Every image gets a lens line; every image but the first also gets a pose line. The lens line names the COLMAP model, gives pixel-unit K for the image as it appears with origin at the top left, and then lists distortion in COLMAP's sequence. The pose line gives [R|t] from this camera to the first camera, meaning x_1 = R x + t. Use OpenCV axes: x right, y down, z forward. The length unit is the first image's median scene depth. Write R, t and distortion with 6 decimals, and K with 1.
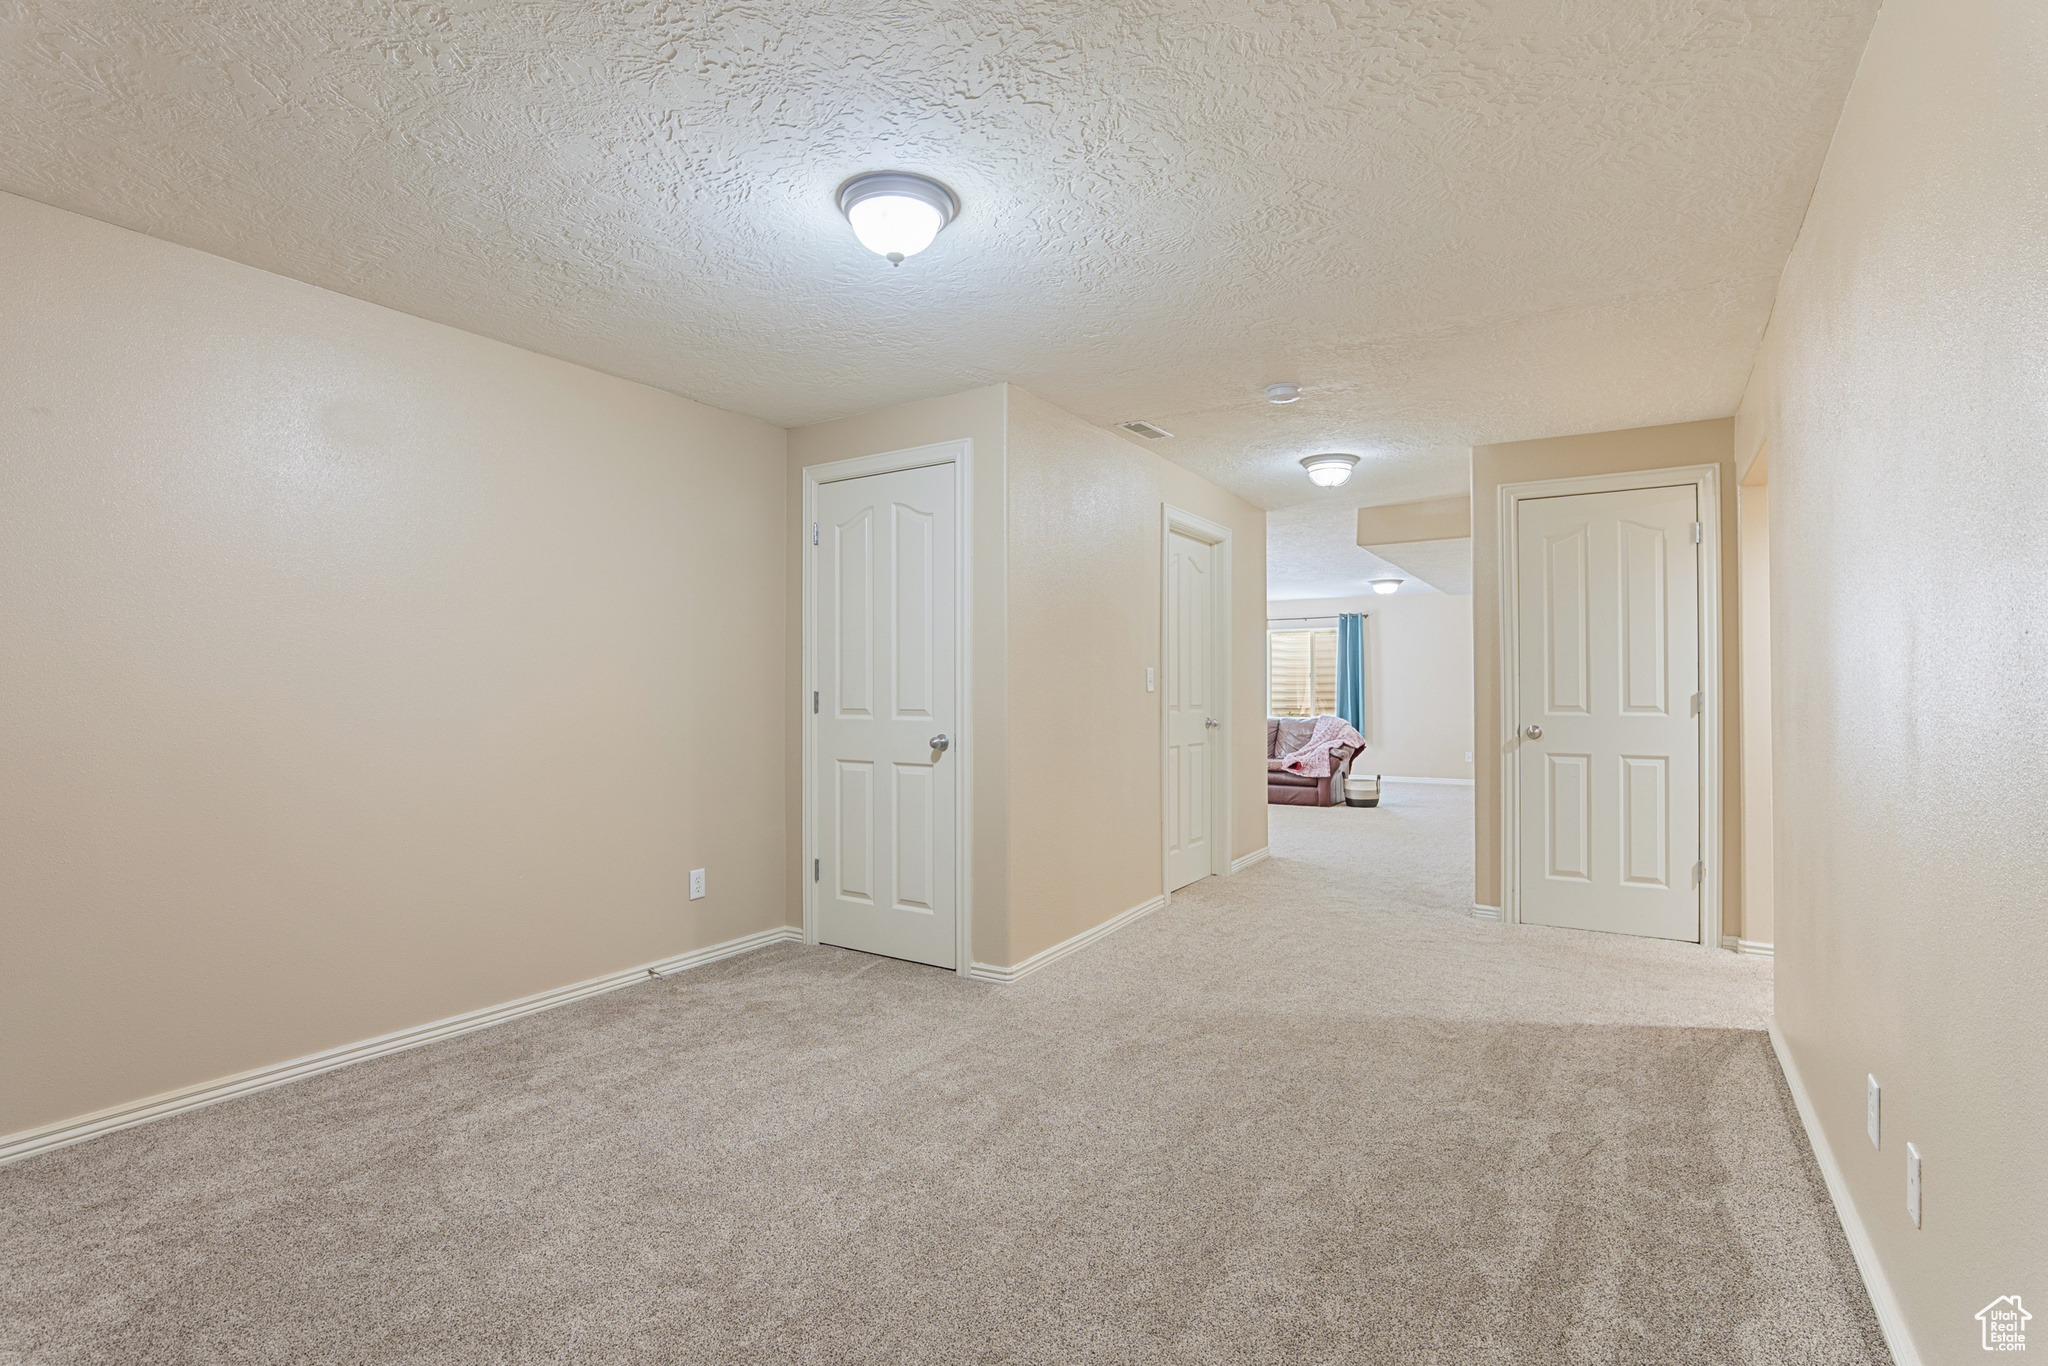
lens RADIAL K [[957.2, 0, 1024.1], [0, 957.2, 679.5], [0, 0, 1]] dist [-0.010884, 0.000367]
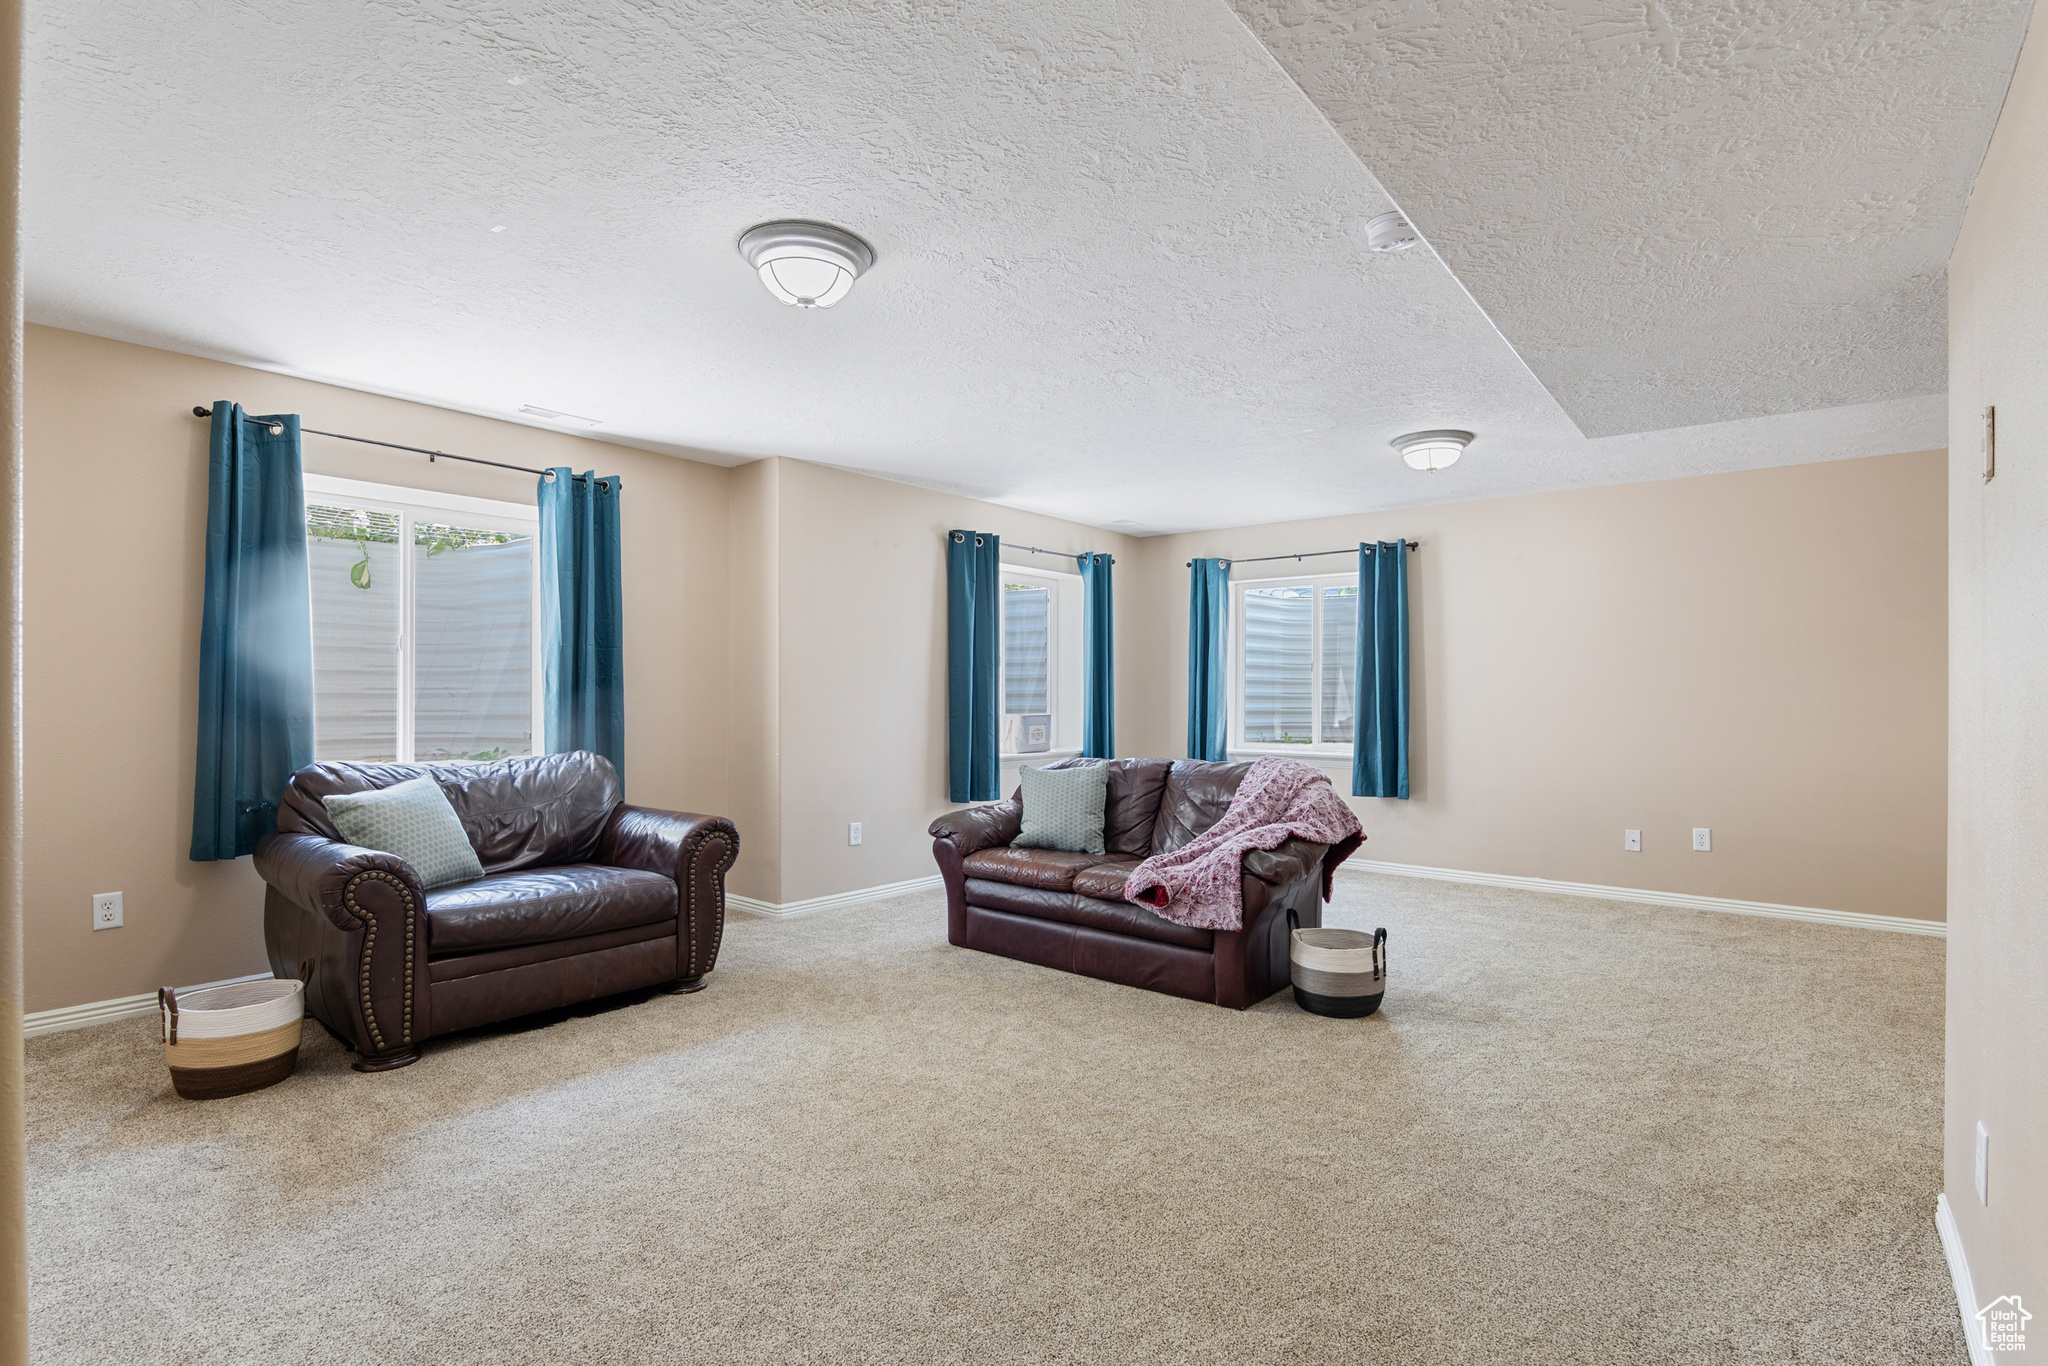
lens RADIAL K [[957.2, 0, 1025.3], [0, 957.2, 687.1], [0, 0, 1]] dist [-0.010884, 0.000367]
pose [[0.993022, 0.004445, -0.117848, 0.274484], [-0.004467, 0.999990, 0.000070, 0.009178], [0.117847, 0.000457, 0.993032, 0.614813]]
